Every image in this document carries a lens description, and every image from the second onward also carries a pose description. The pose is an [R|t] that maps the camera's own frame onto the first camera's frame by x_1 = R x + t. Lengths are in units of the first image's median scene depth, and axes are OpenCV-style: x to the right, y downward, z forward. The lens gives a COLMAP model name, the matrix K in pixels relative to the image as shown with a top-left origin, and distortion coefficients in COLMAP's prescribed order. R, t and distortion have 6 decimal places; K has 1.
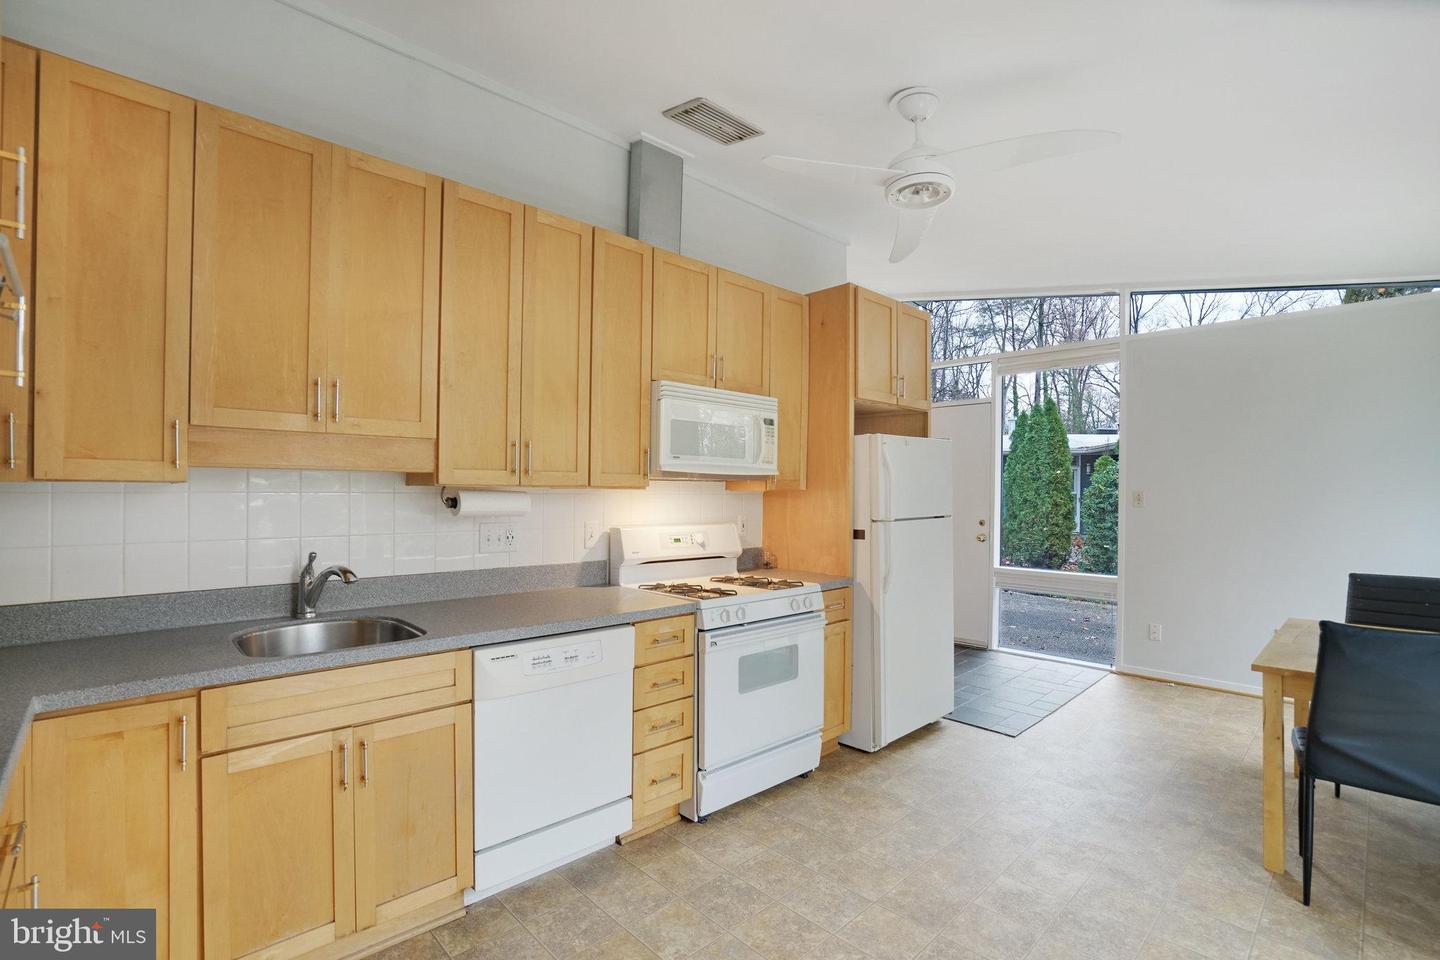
lens RADIAL K [[658.7, 0, 714.4], [0, 658.7, 493.3], [0, 0, 1]] dist [-0.057318, 0.020246]
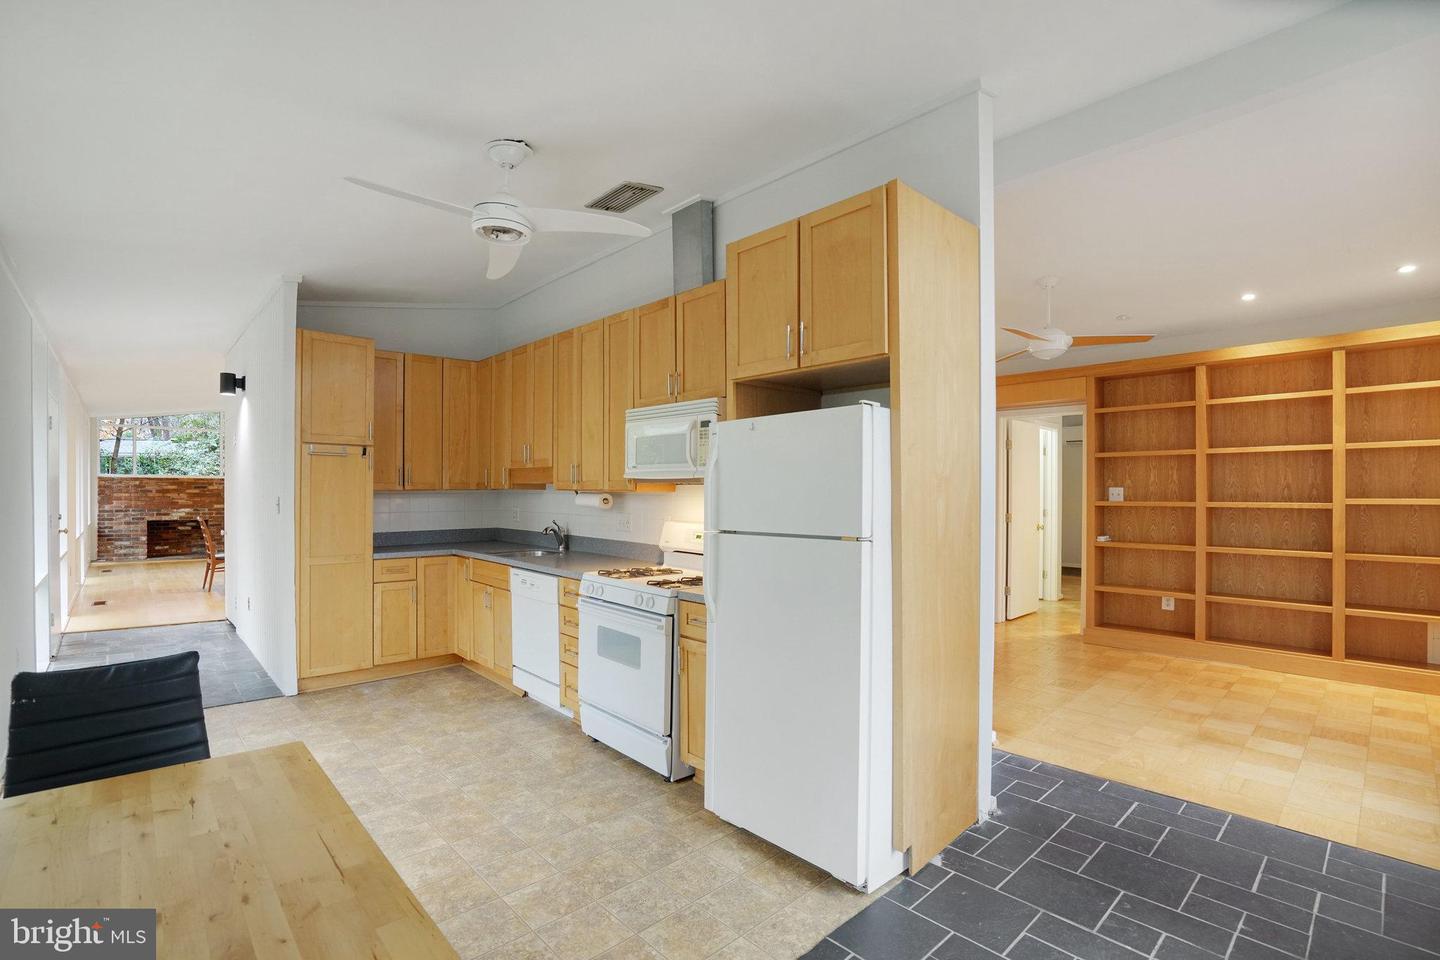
lens RADIAL K [[658.7, 0, 704.4], [0, 658.7, 500.5], [0, 0, 1]] dist [-0.057318, 0.020246]
pose [[-0.019500, 0.009196, -0.999768, 1.234380], [-0.008342, 0.999921, 0.009360, -0.002902], [0.999775, 0.008523, -0.019422, 1.173481]]
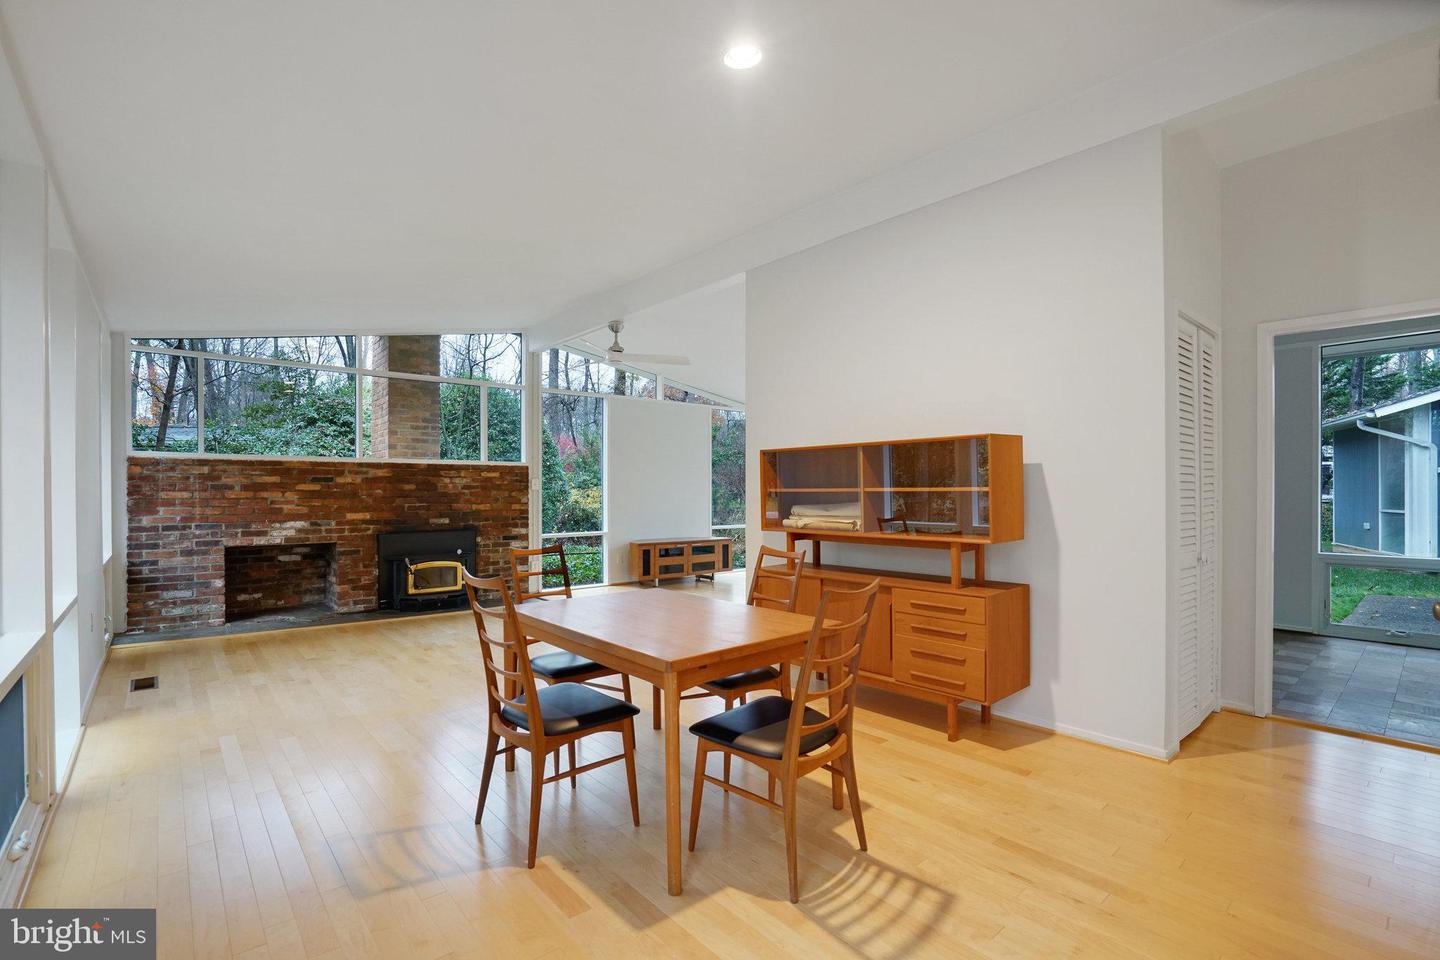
lens RADIAL K [[658.7, 0, 711.4], [0, 658.7, 491.6], [0, 0, 1]] dist [-0.057318, 0.020246]
pose [[-0.049984, -0.003318, -0.998745, -1.427220], [0.001724, 0.999993, -0.003408, 0.037953], [0.998749, -0.001892, -0.049978, -1.417039]]
